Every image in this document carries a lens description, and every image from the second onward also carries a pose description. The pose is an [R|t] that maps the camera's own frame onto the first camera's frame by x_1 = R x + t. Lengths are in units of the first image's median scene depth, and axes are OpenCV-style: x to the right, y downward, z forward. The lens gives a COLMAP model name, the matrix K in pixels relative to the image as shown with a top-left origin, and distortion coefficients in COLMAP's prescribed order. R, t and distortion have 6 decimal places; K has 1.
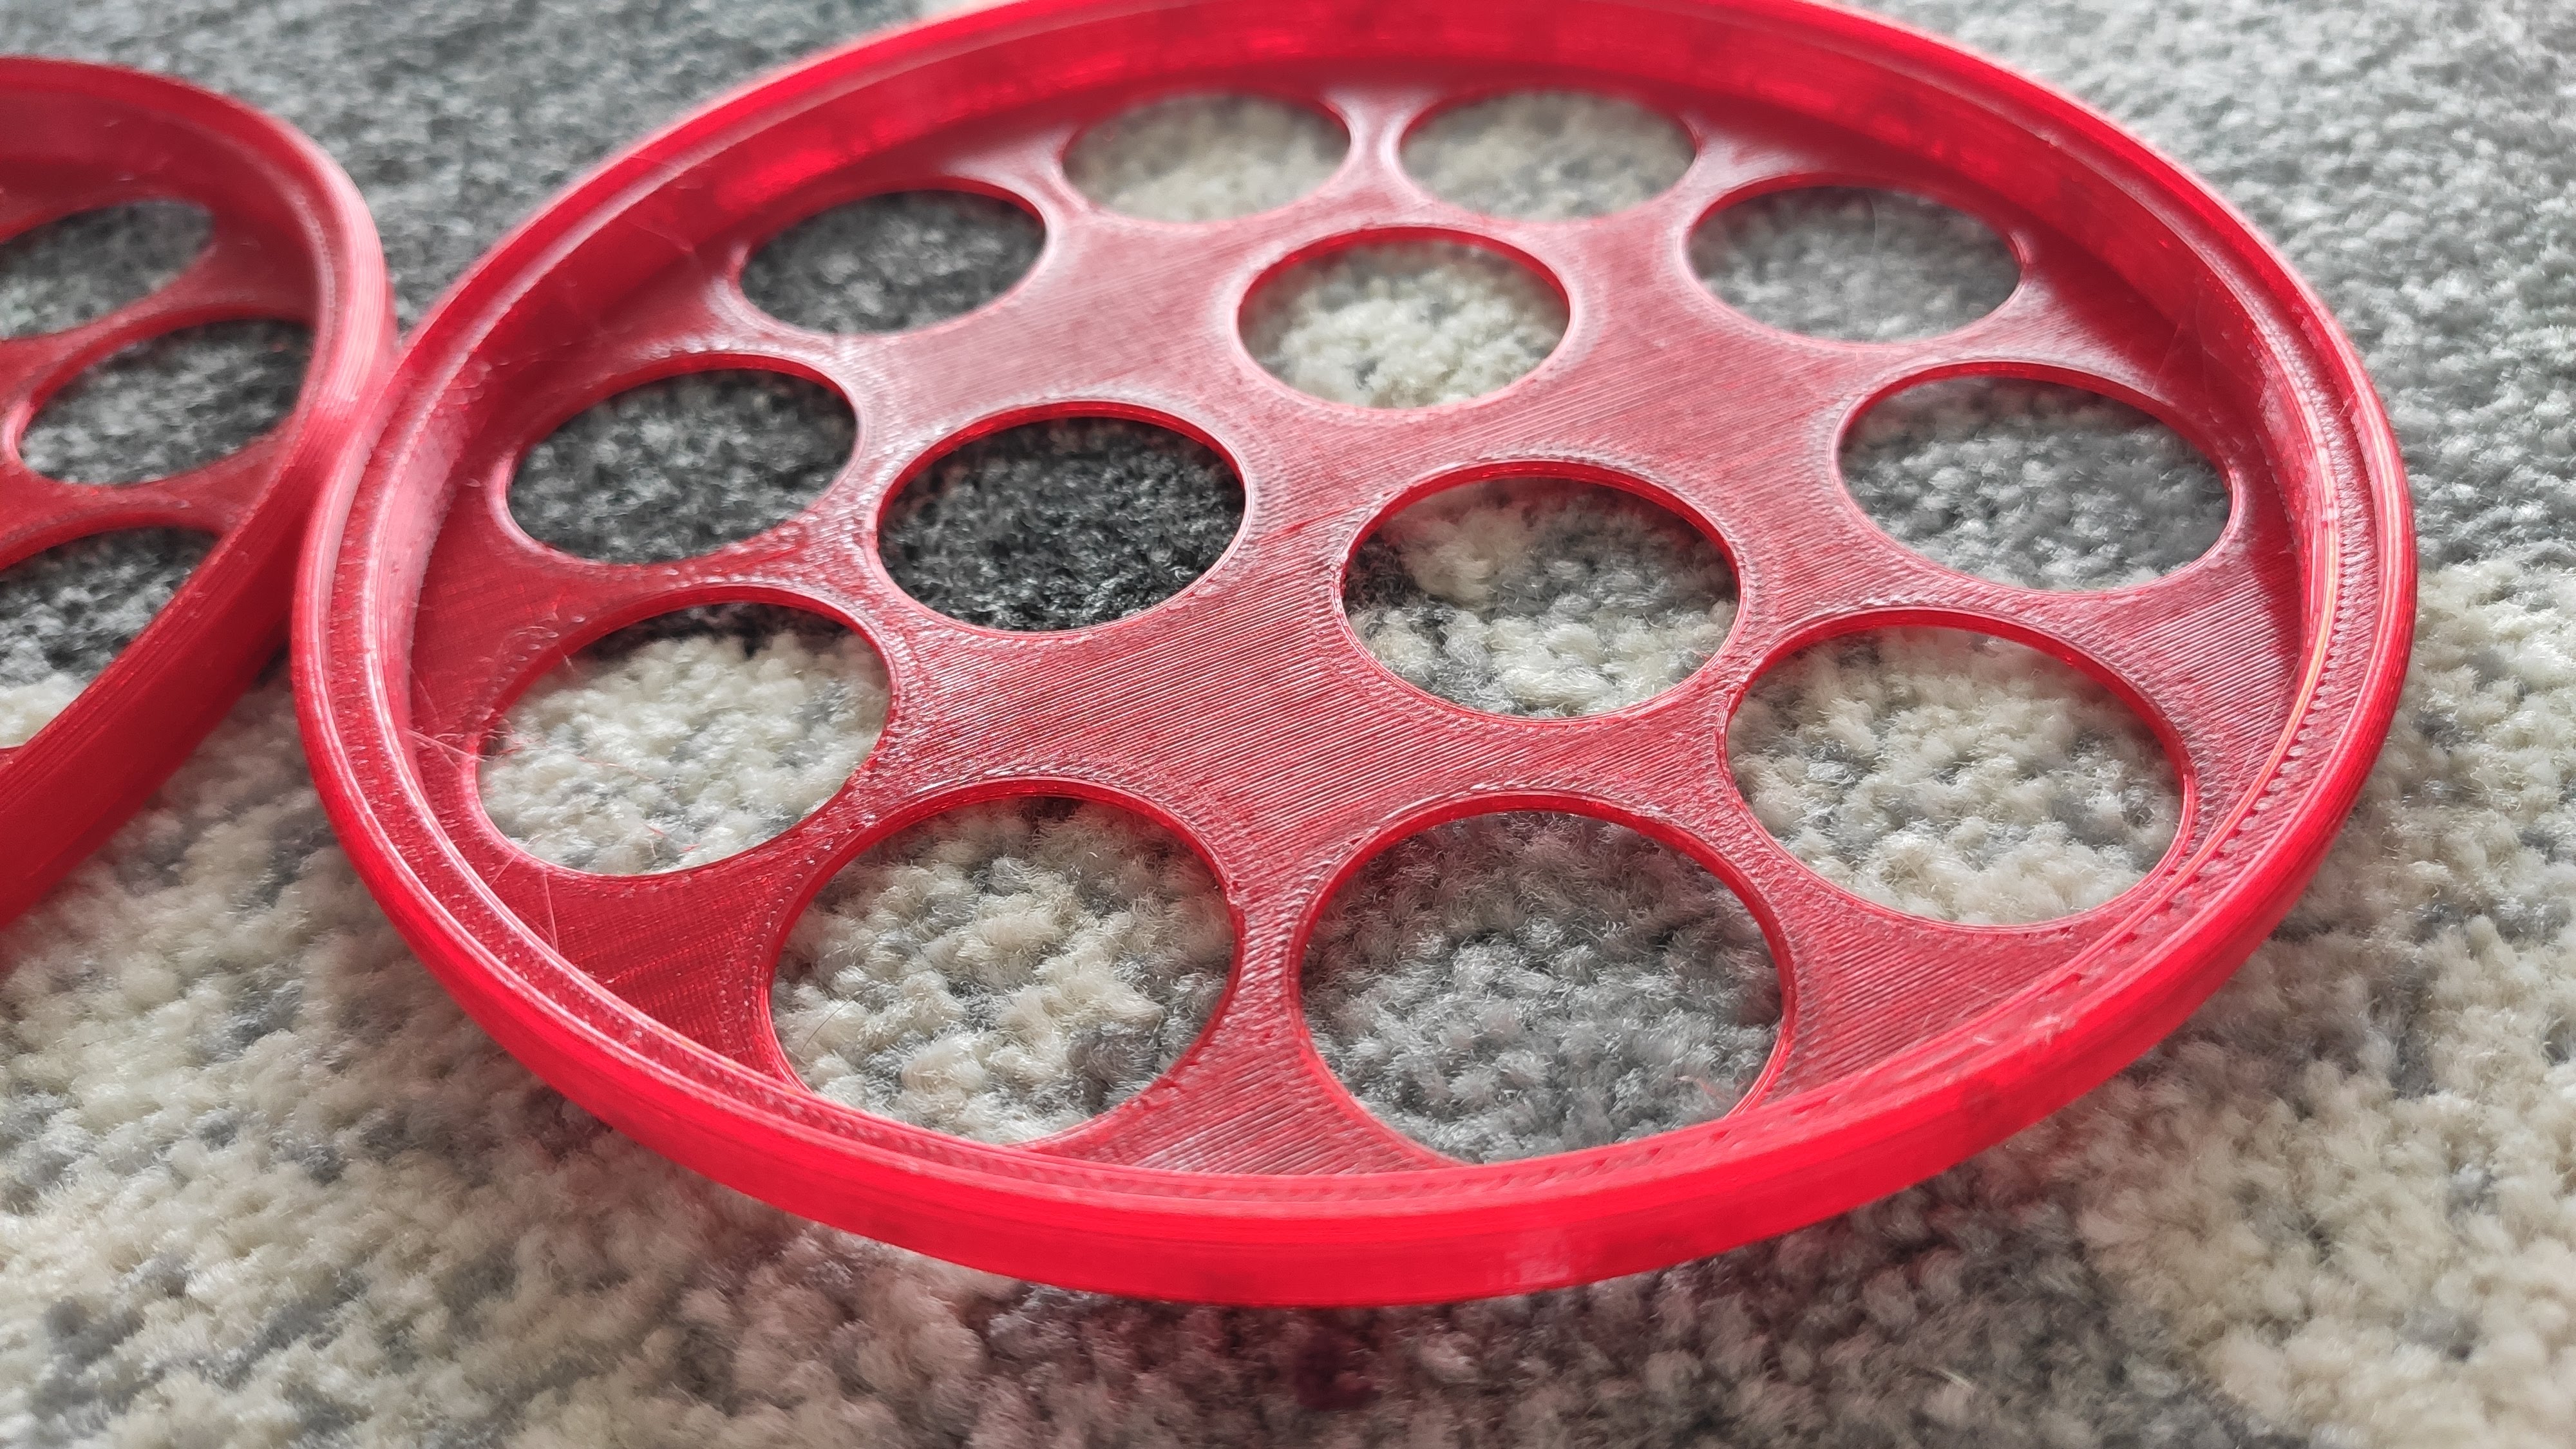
lens RADIAL K [[1958.5, 0, 1288.0], [0, 1958.5, 724.5], [0, 0, 1]] dist [0.004686, -0.077843]
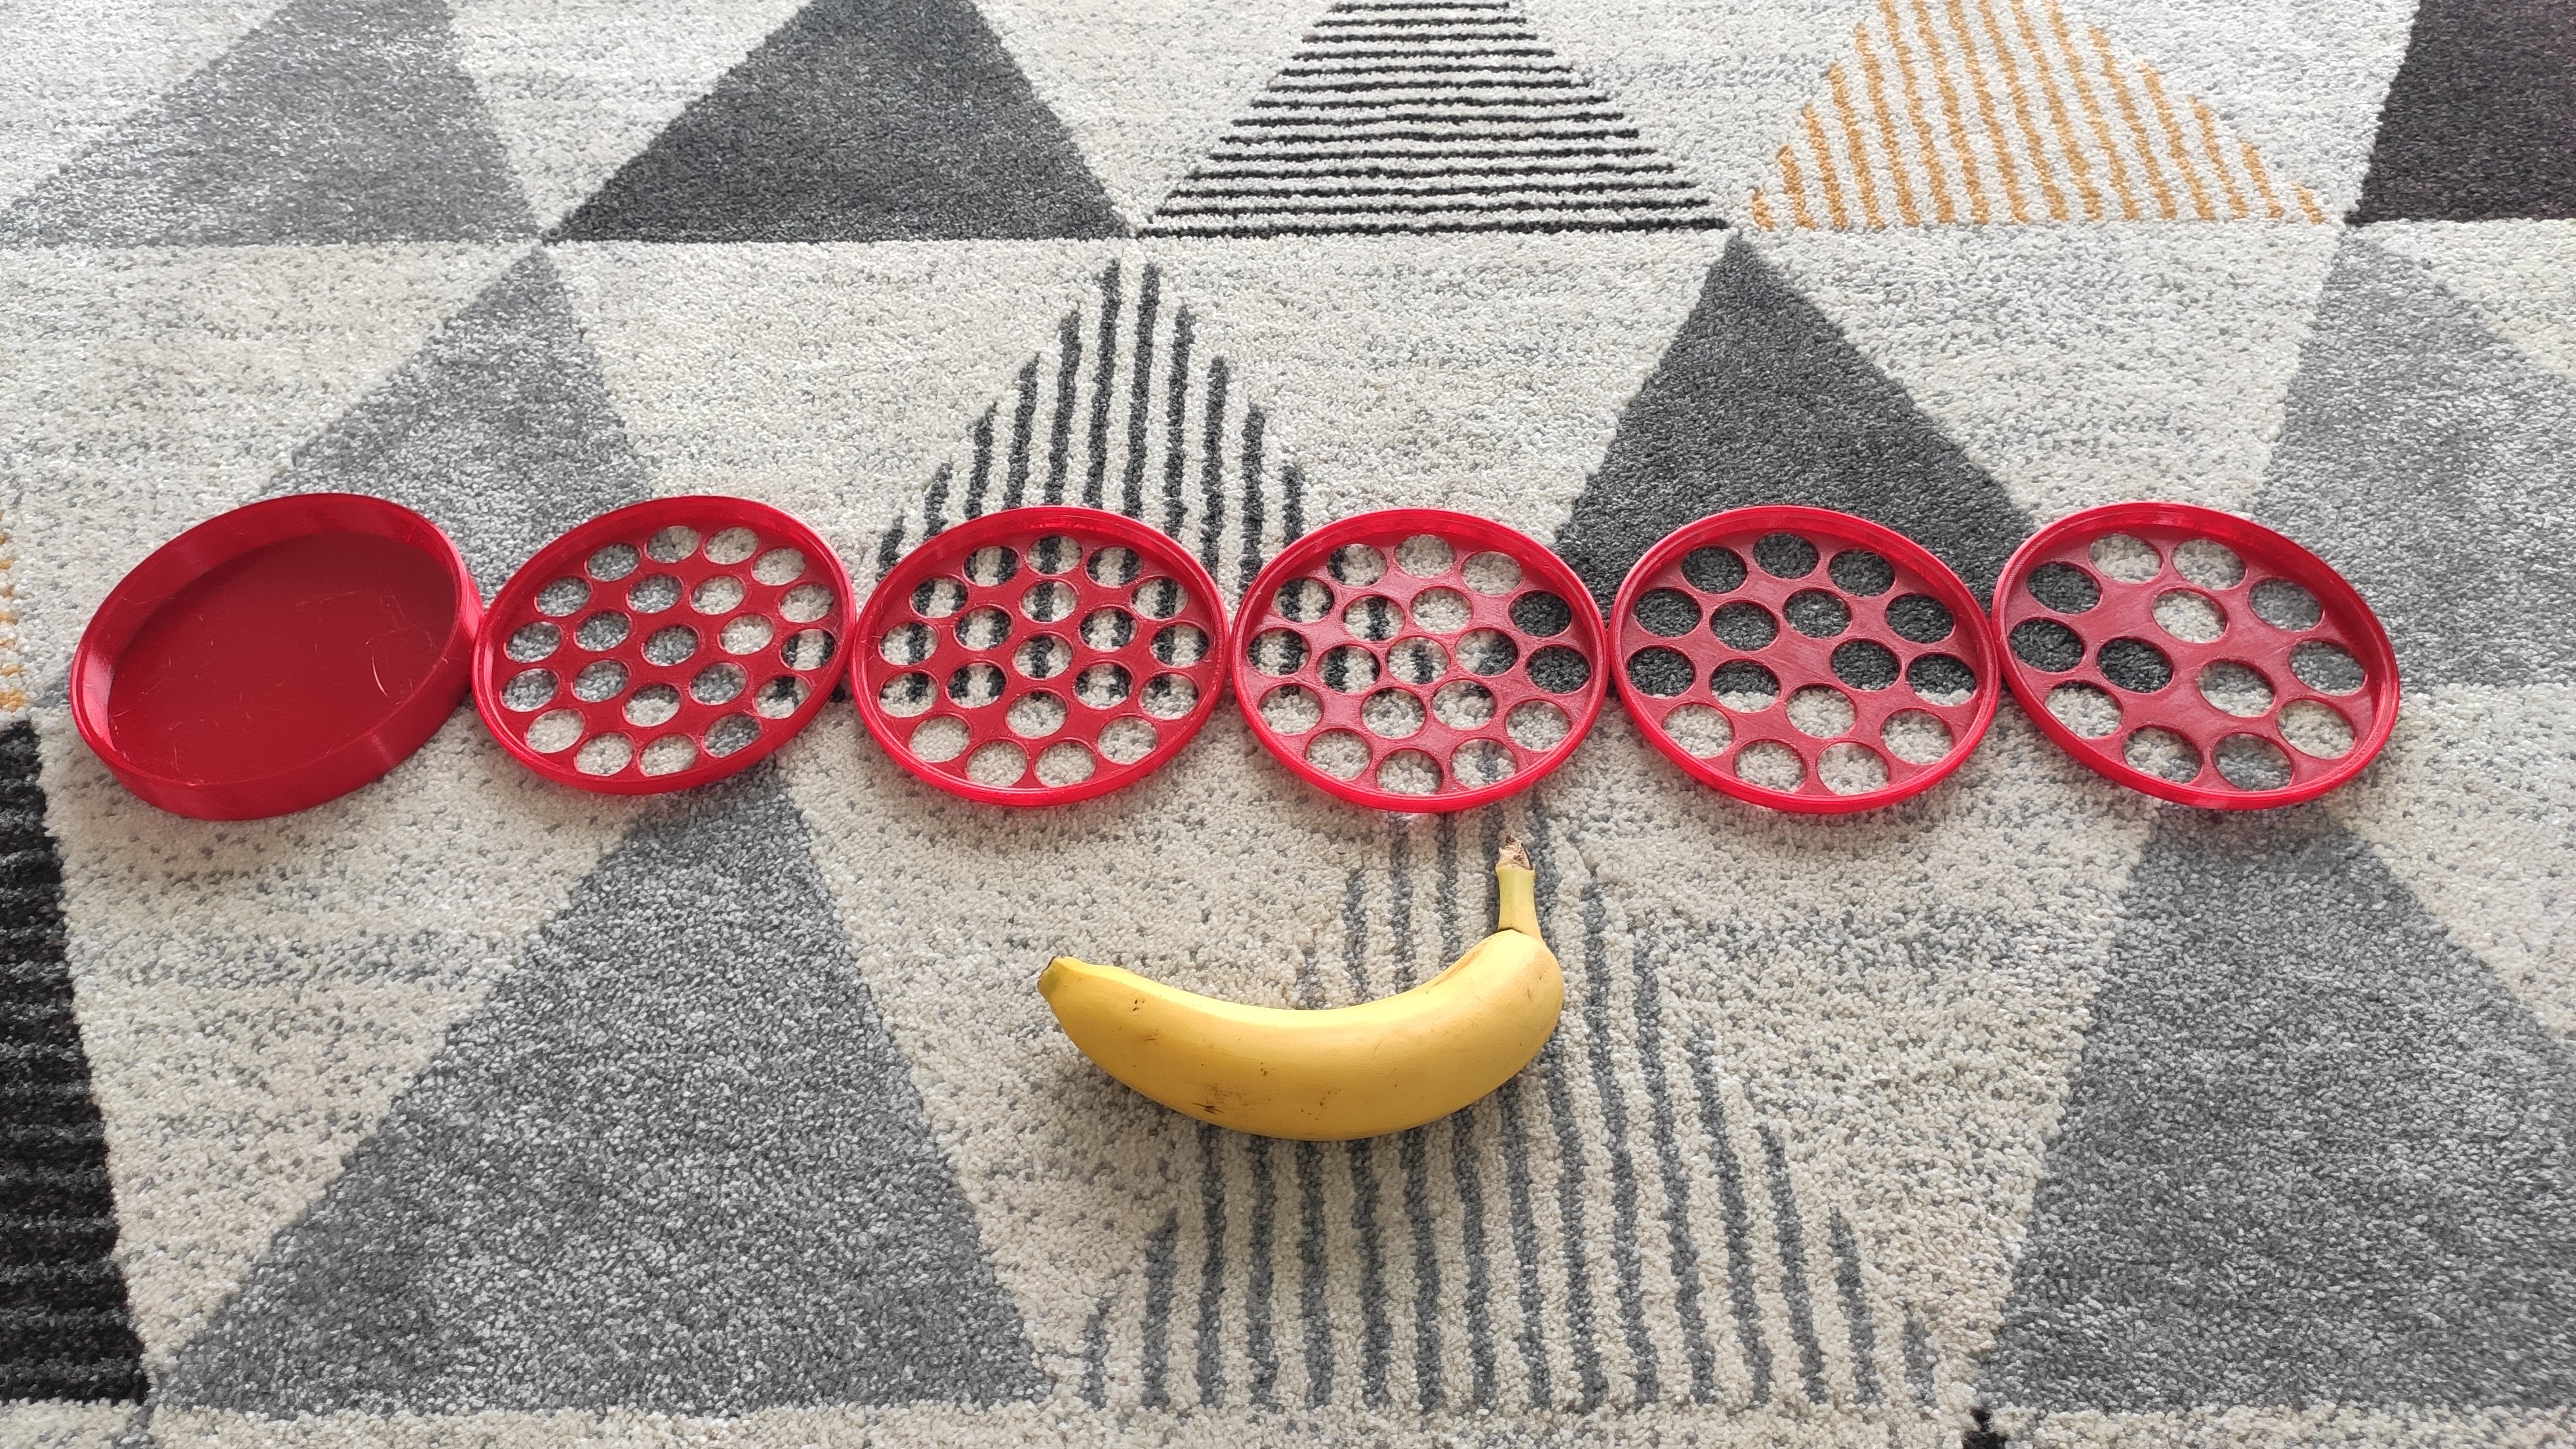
lens RADIAL K [[2014.8, 0, 1363.3], [0, 2014.8, 687.1], [0, 0, 1]] dist [0.071534, -0.100495]
pose [[0.996286, 0.043964, 0.074034, -2.854095], [-0.053384, 0.990011, 0.130490, -0.733207], [-0.067558, -0.133958, 0.988682, -4.716171]]
